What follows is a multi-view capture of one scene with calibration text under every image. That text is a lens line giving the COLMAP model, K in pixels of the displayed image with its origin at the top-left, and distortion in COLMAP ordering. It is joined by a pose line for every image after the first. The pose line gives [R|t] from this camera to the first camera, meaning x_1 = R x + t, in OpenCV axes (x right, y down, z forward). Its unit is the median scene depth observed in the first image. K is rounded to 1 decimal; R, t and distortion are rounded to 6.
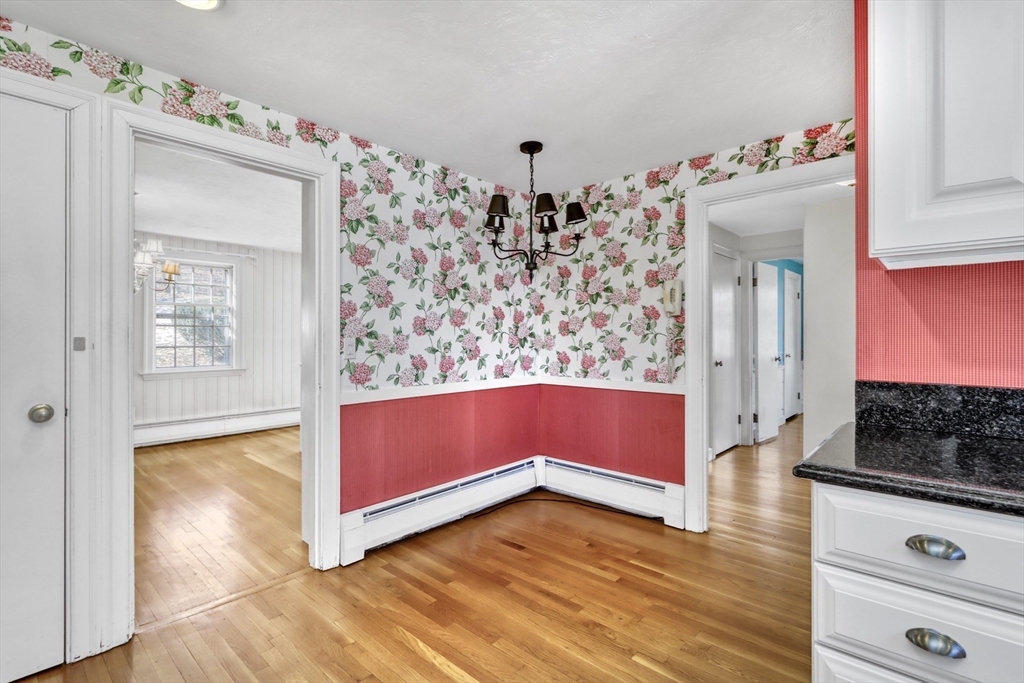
lens RADIAL K [[475.8, 0, 510.7], [0, 475.8, 332.9], [0, 0, 1]] dist [-0.002008, -0.000999]
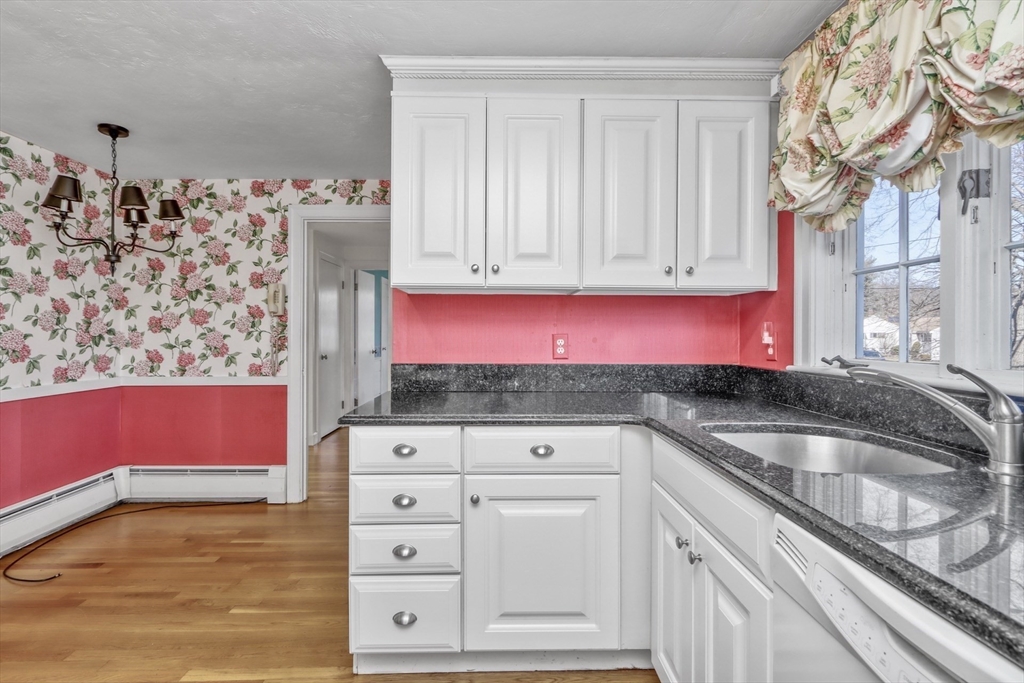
lens RADIAL K [[475.8, 0, 510.7], [0, 475.8, 332.9], [0, 0, 1]] dist [-0.002008, -0.000999]
pose [[0.726335, 0.001029, 0.687340, -0.025420], [-0.008147, 0.999942, 0.007113, -0.006771], [-0.687292, -0.010766, 0.726301, -0.178408]]
